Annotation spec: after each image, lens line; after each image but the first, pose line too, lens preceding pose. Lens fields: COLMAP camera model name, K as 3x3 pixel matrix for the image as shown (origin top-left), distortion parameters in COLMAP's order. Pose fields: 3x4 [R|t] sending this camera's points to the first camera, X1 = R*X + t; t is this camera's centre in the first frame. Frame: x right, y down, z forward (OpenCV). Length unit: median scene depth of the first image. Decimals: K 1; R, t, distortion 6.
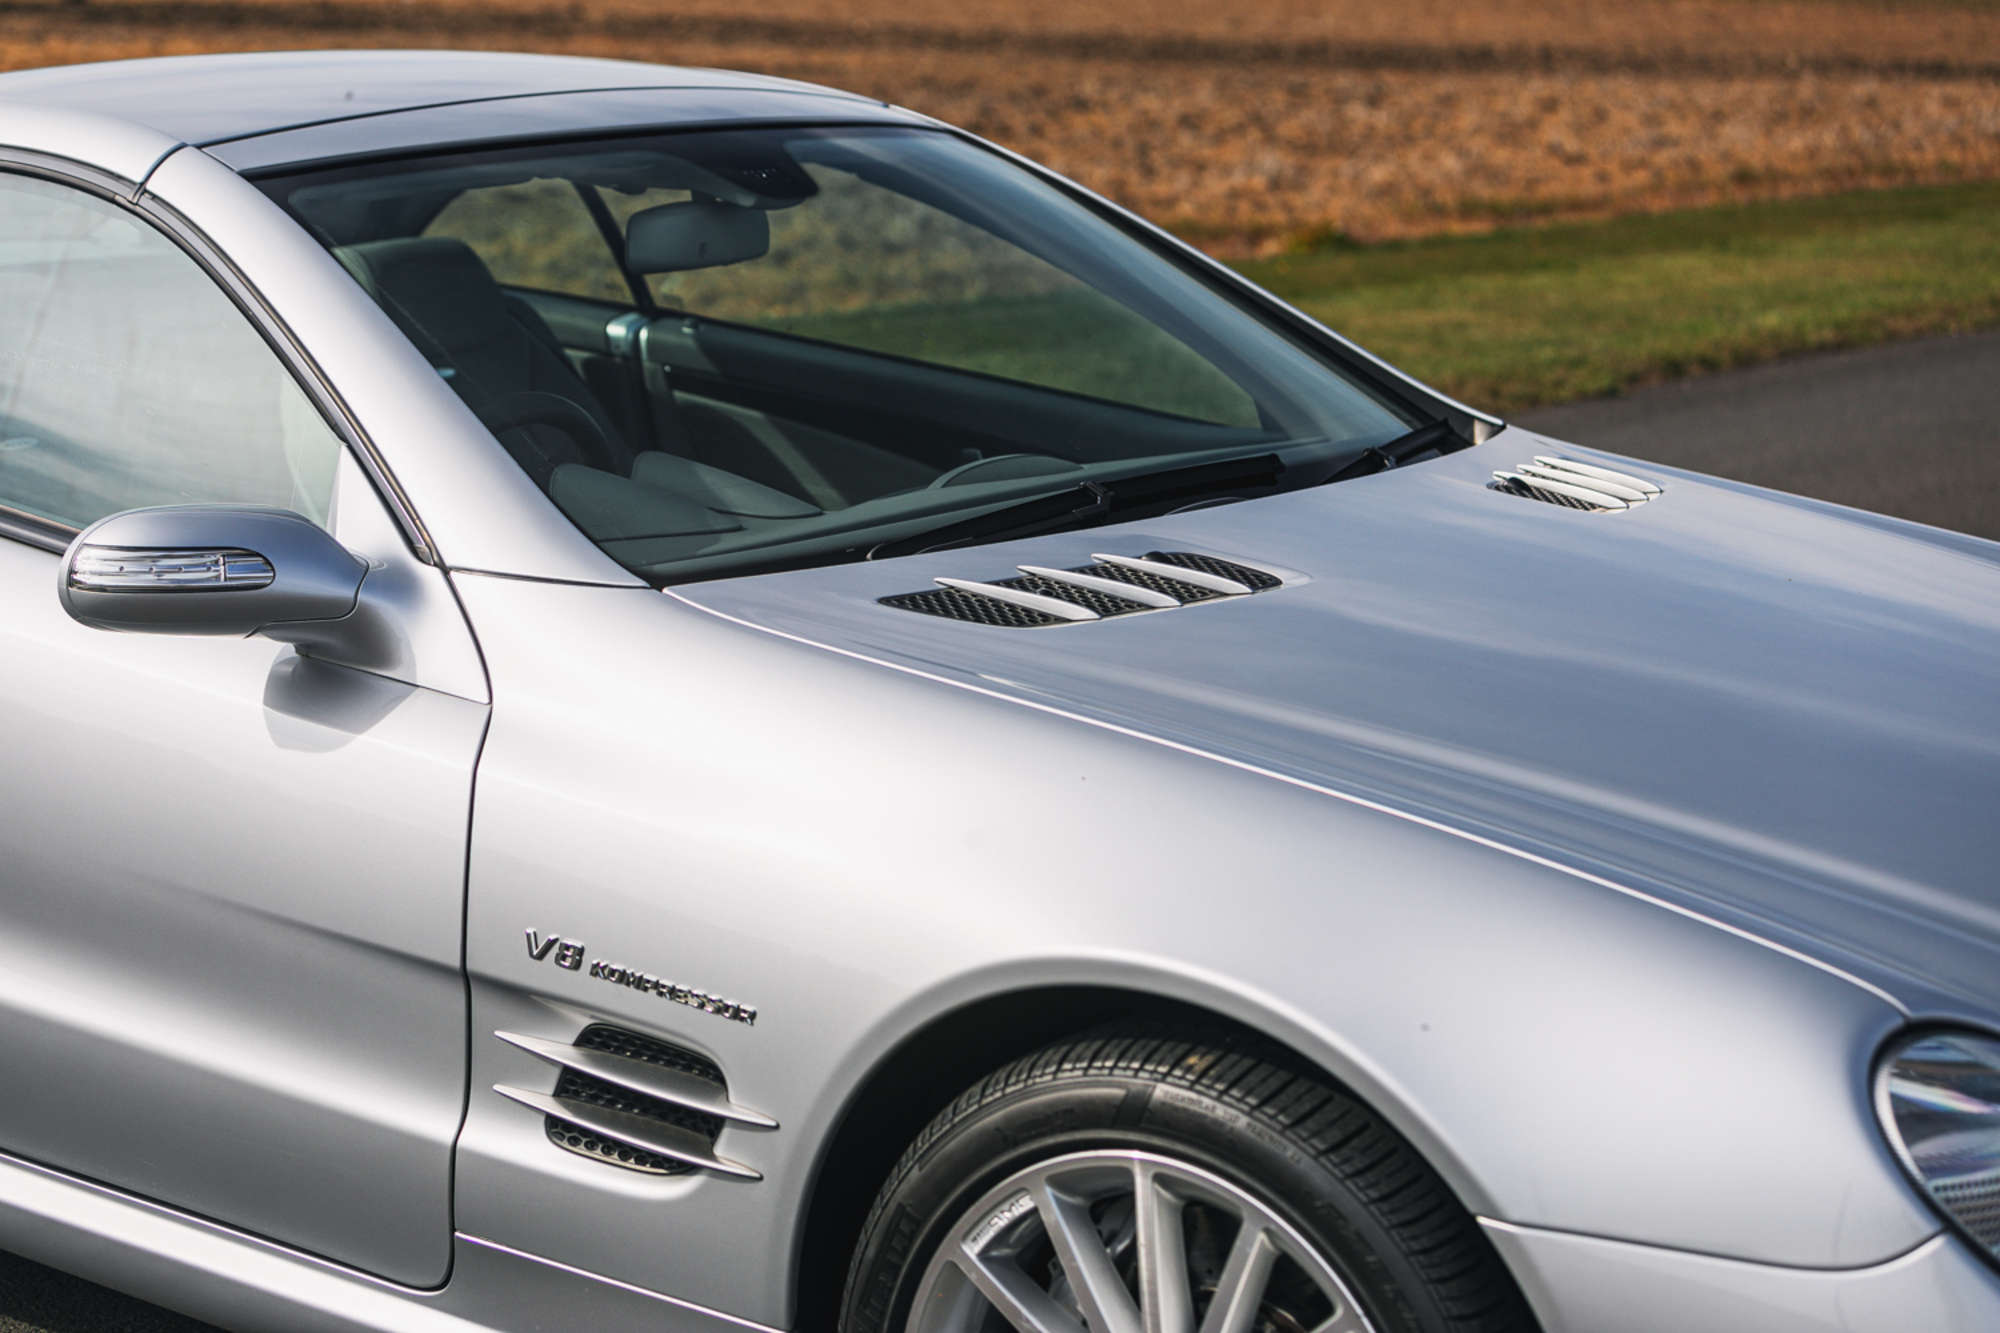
lens RADIAL K [[3995.1, 0, 1000.0], [0, 3995.1, 666.4], [0, 0, 1]] dist [0.004507, 0.000000]
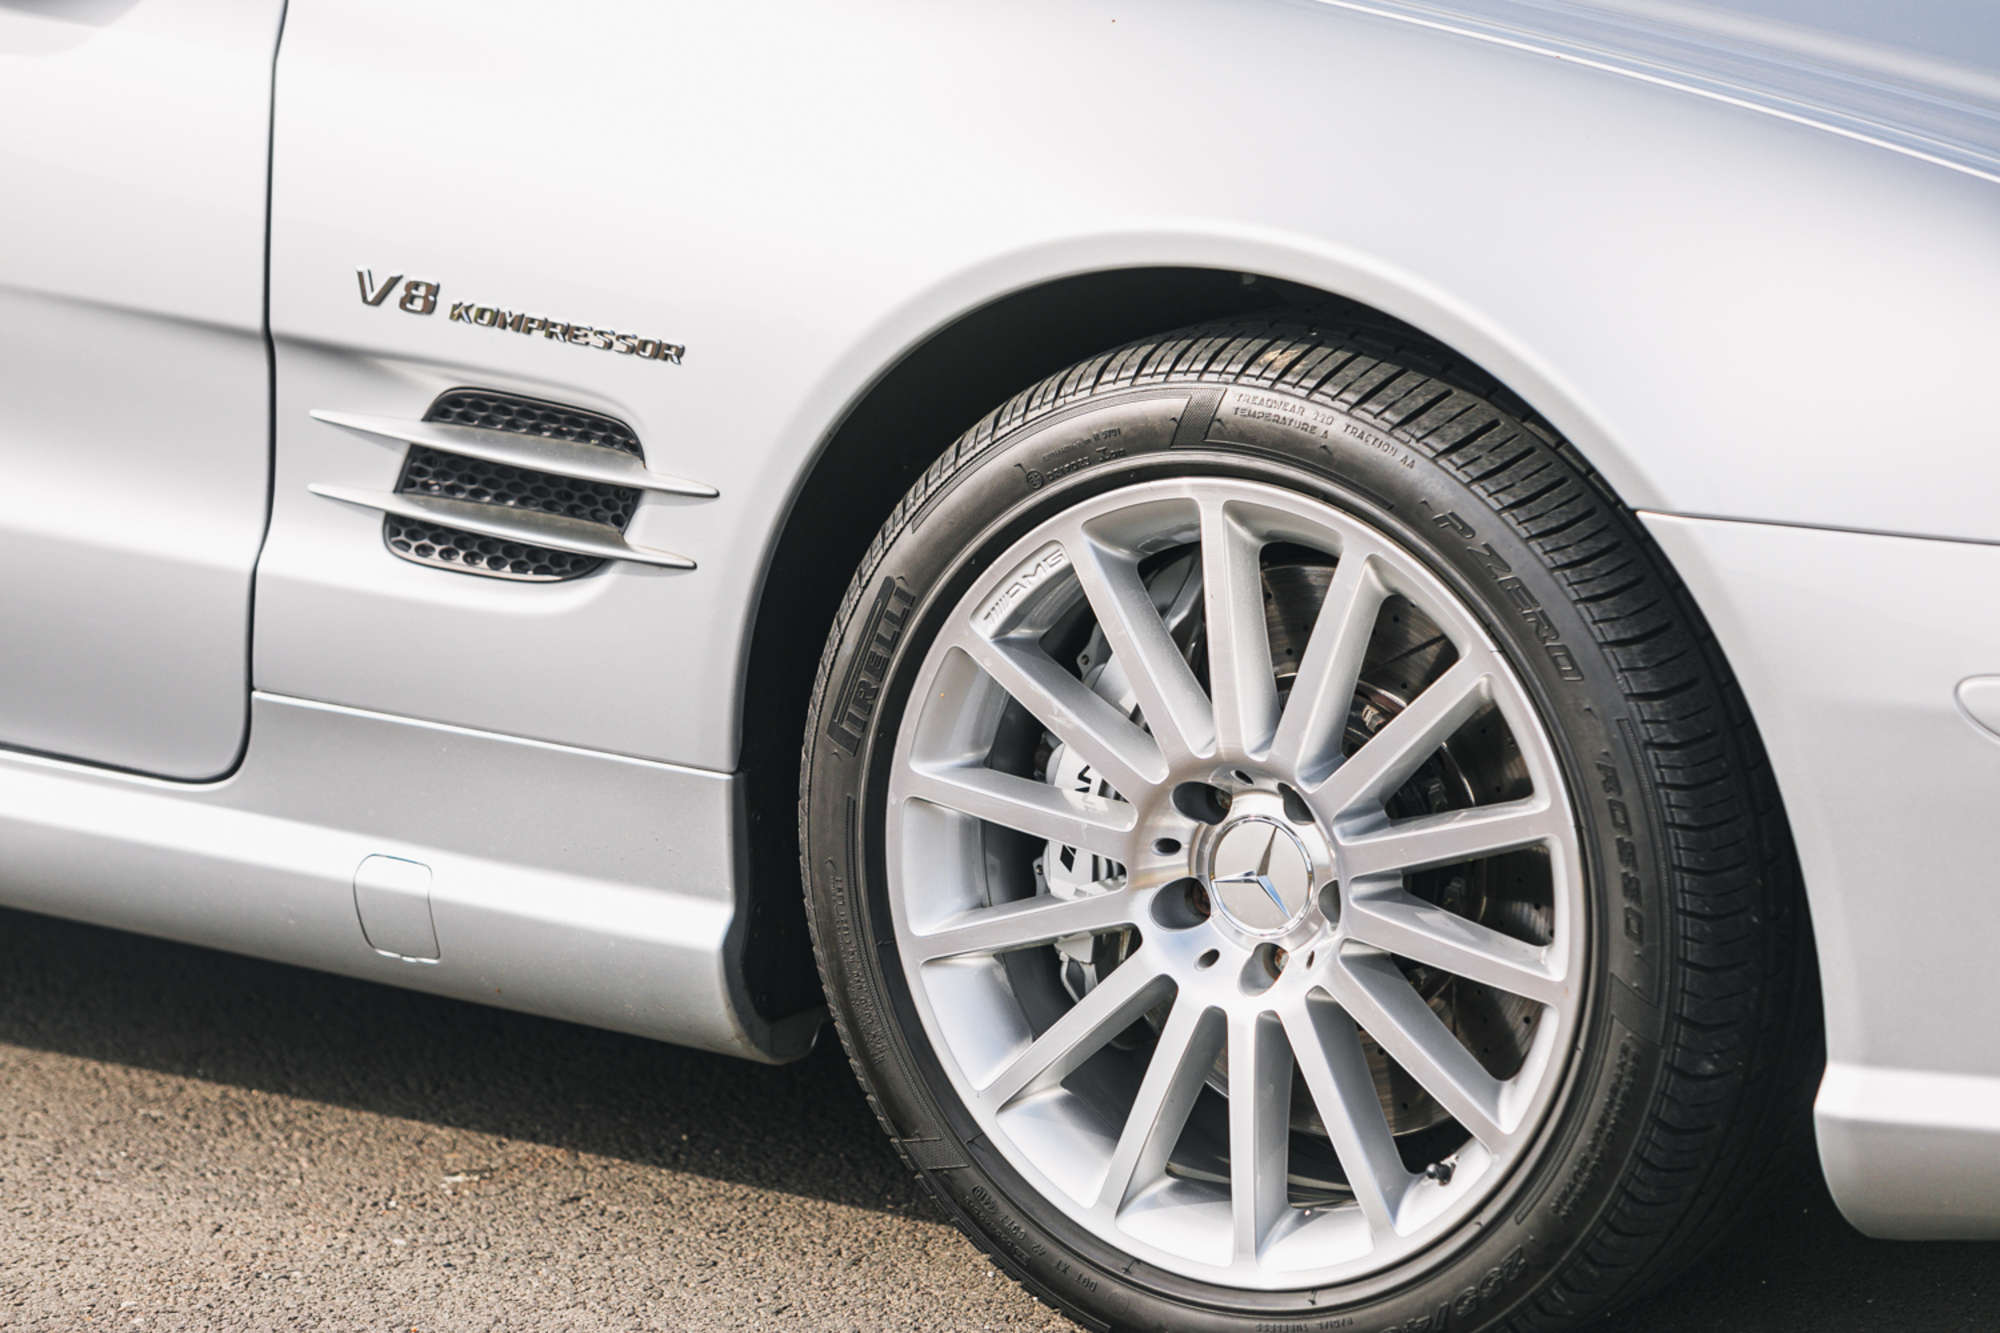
lens RADIAL K [[8705.1, 0, 999.6], [0, 8705.1, 666.6], [0, 0, 1]] dist [-0.314273, 0.000000]
pose [[0.997798, -0.022860, 0.062254, -0.108820], [0.021607, 0.999552, 0.020728, 0.117703], [-0.062700, -0.019337, 0.997845, -0.681094]]
